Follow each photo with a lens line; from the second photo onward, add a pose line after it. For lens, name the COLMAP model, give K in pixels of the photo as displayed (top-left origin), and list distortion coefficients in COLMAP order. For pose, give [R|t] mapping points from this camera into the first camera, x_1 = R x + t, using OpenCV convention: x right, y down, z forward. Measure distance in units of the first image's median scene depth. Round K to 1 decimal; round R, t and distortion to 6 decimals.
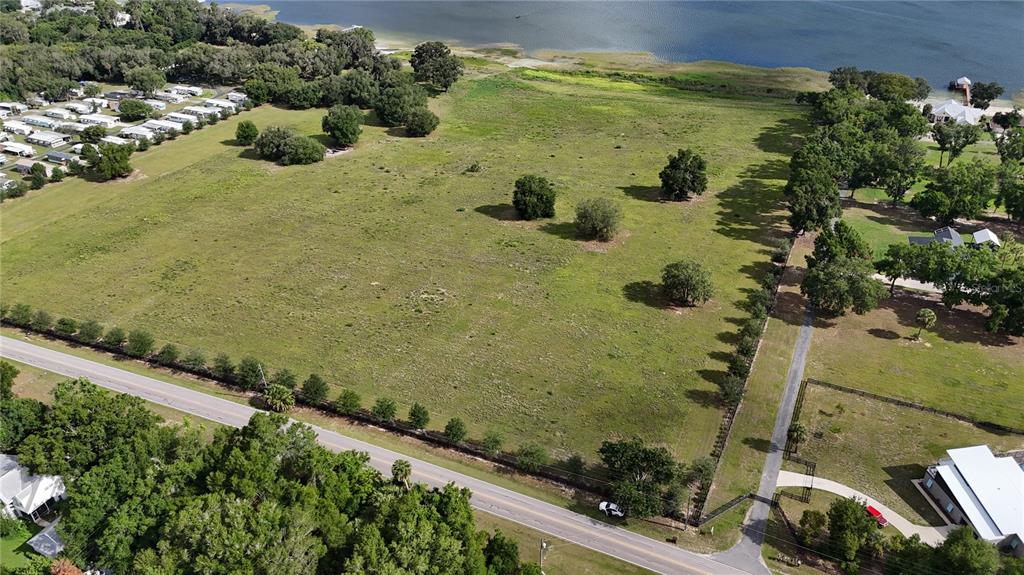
lens RADIAL K [[754.8, 0, 512.0], [0, 754.8, 287.5], [0, 0, 1]] dist [0.070511, -0.065310]
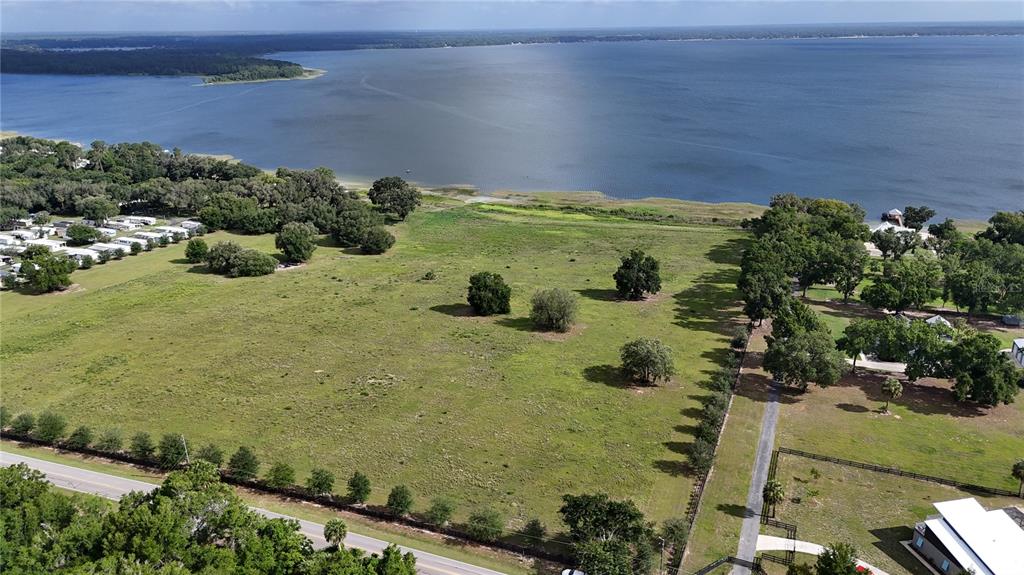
lens RADIAL K [[754.8, 0, 512.0], [0, 754.8, 287.5], [0, 0, 1]] dist [0.070511, -0.065310]
pose [[0.998470, -0.002552, 0.055230, 0.005704], [0.014384, 0.976529, -0.214906, 0.093372], [-0.053385, 0.215372, 0.975072, 0.043334]]
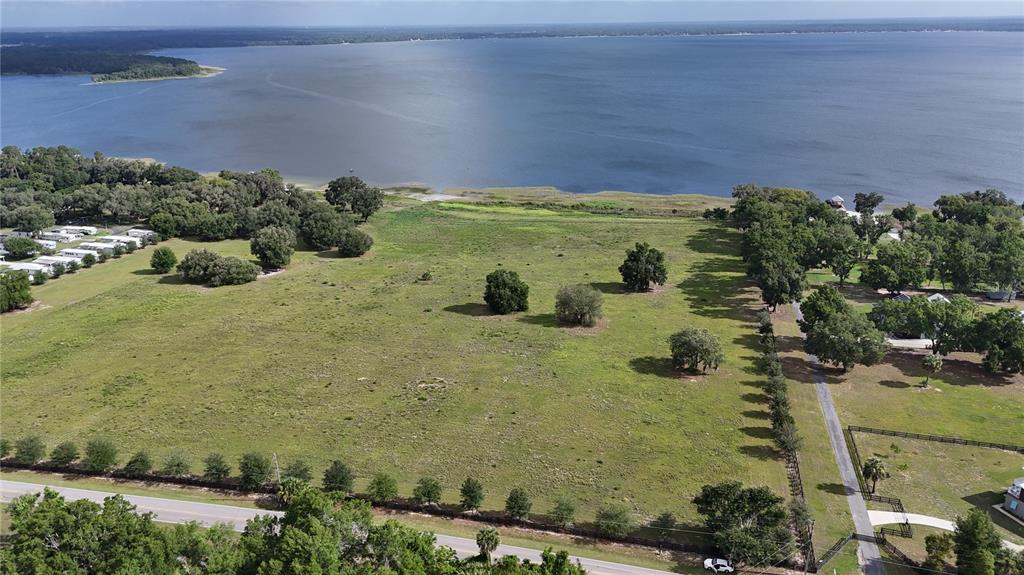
lens RADIAL K [[754.8, 0, 512.0], [0, 754.8, 287.5], [0, 0, 1]] dist [0.070511, -0.065310]
pose [[0.982580, -0.045467, 0.180192, -0.154389], [0.082736, 0.975242, -0.205079, 0.084008], [-0.166406, 0.216415, 0.962015, 0.067795]]
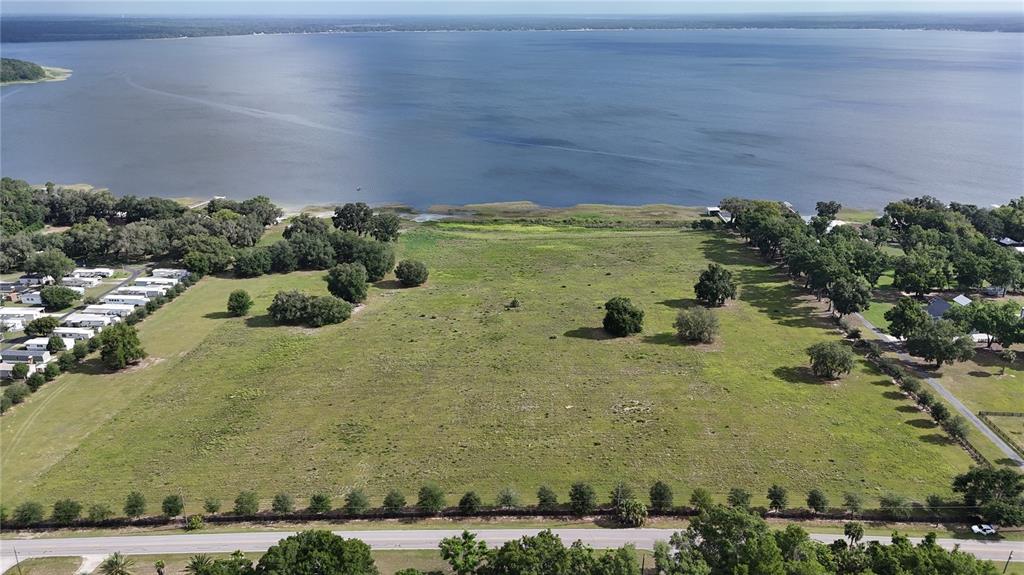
lens RADIAL K [[754.8, 0, 512.0], [0, 754.8, 287.5], [0, 0, 1]] dist [0.070511, -0.065310]
pose [[0.924277, -0.107478, 0.366280, -0.581705], [0.179694, 0.969083, -0.169083, -0.003153], [-0.336783, 0.222098, 0.915014, 0.037818]]
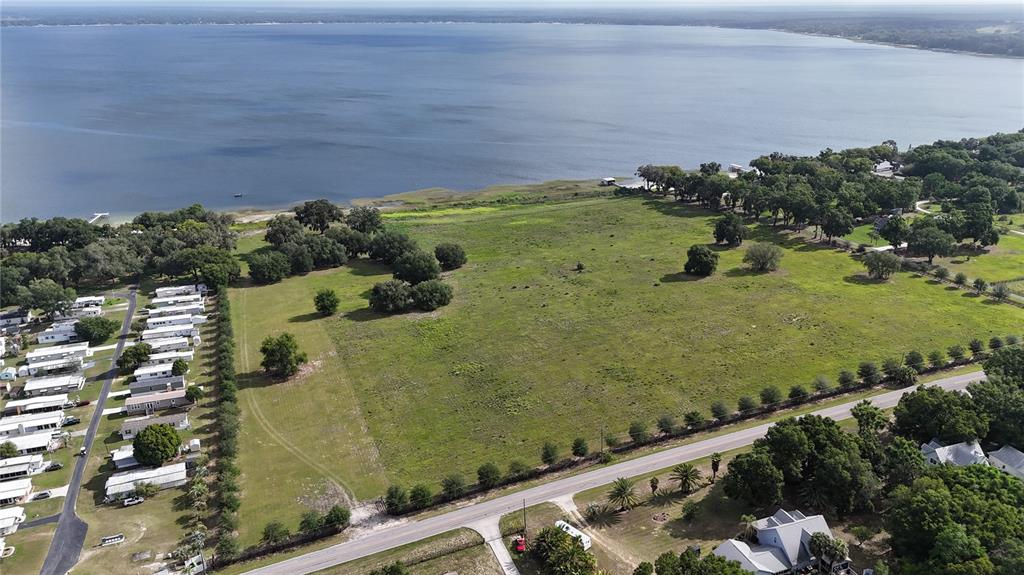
lens RADIAL K [[754.8, 0, 512.0], [0, 754.8, 287.5], [0, 0, 1]] dist [0.070511, -0.065310]
pose [[0.696673, -0.226628, 0.680652, -1.245857], [0.359156, 0.931507, -0.057458, -0.131097], [-0.621010, 0.284490, 0.730350, 0.282432]]
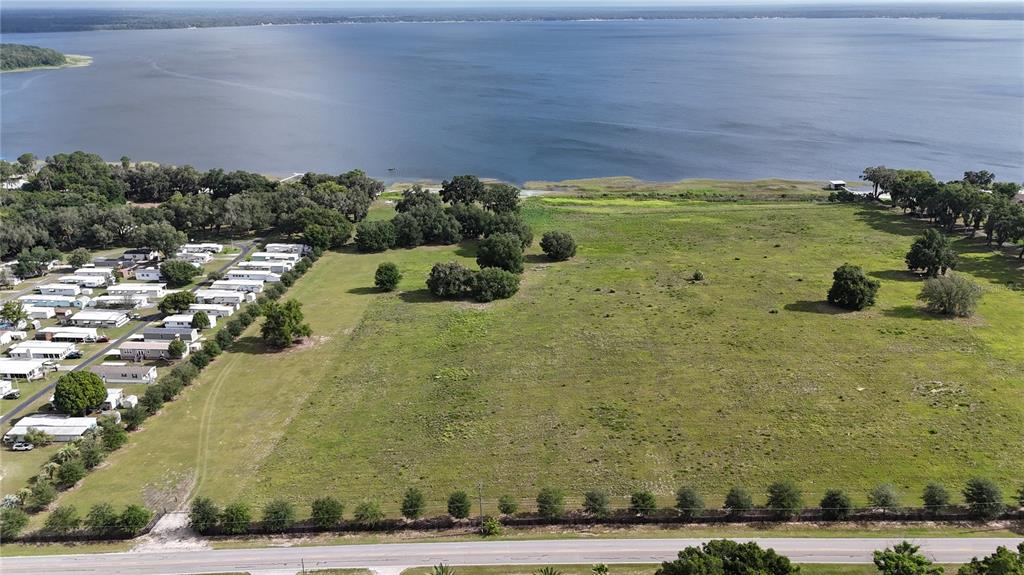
lens RADIAL K [[754.8, 0, 512.0], [0, 754.8, 287.5], [0, 0, 1]] dist [0.070511, -0.065310]
pose [[0.923609, -0.113283, 0.366215, -0.810303], [0.182956, 0.969776, -0.161435, -0.047112], [-0.336859, 0.216104, 0.916420, 0.288638]]
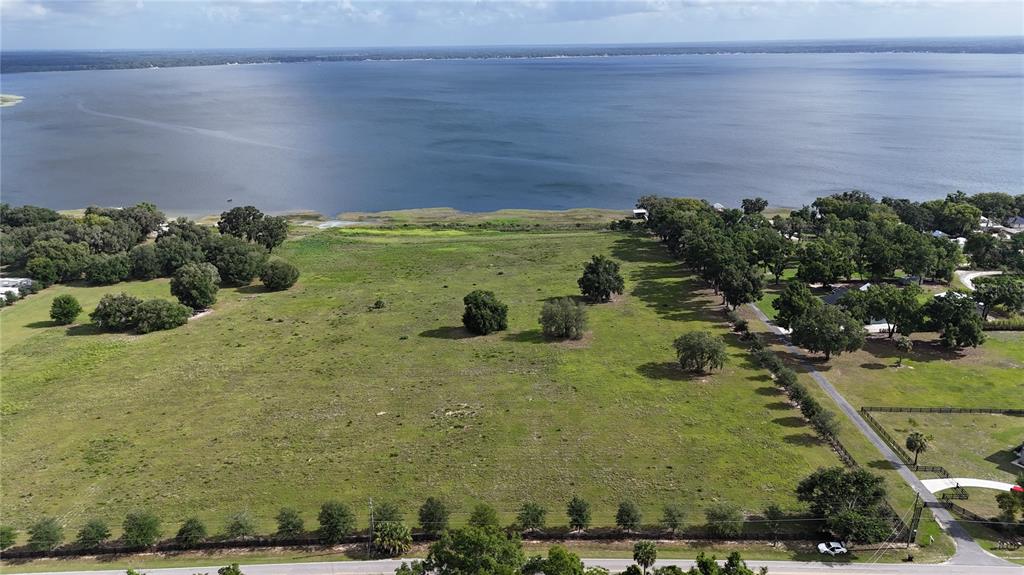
lens RADIAL K [[754.8, 0, 512.0], [0, 754.8, 287.5], [0, 0, 1]] dist [0.070511, -0.065310]
pose [[0.915938, -0.109810, 0.386004, -0.343108], [0.199734, 0.958985, -0.201131, 0.057201], [-0.348086, 0.261322, 0.900304, 0.122782]]
